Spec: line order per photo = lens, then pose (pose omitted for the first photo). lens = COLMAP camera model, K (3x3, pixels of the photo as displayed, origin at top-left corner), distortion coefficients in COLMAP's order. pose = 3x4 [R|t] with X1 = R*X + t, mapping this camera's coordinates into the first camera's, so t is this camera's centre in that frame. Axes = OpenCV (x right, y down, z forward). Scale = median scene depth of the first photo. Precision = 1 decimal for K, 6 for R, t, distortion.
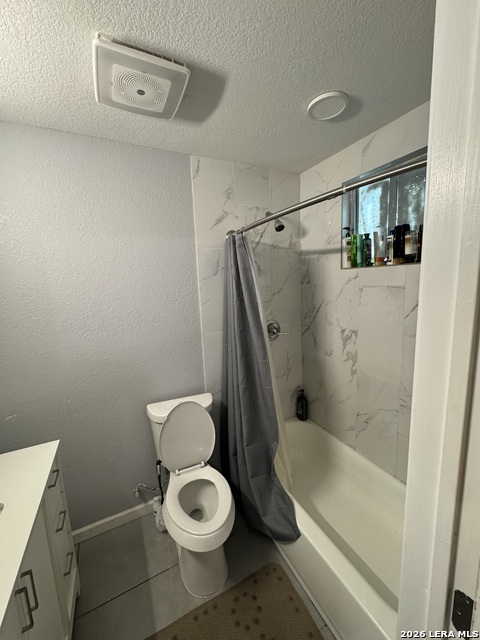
lens RADIAL K [[255.1, 0, 238.7], [0, 255.1, 319.3], [0, 0, 1]] dist [0.002321, 0.000236]
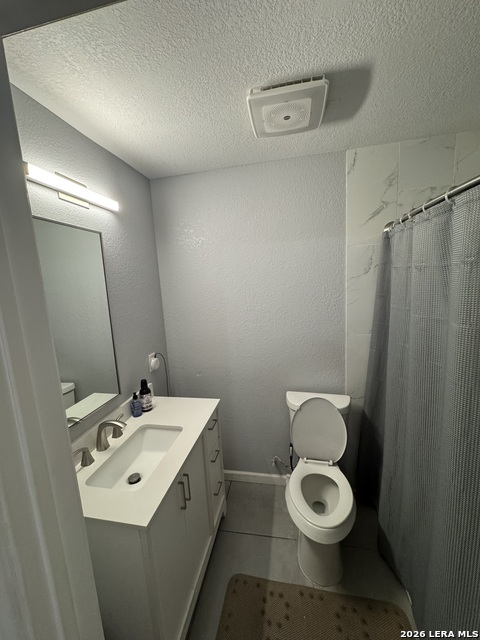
lens RADIAL K [[255.1, 0, 242.6], [0, 255.1, 319.1], [0, 0, 1]] dist [0.002321, 0.000236]
pose [[0.795724, 0.087426, -0.599317, 0.140975], [-0.069617, 0.996171, 0.052885, -0.029061], [0.601646, -0.000359, 0.798763, -0.015688]]
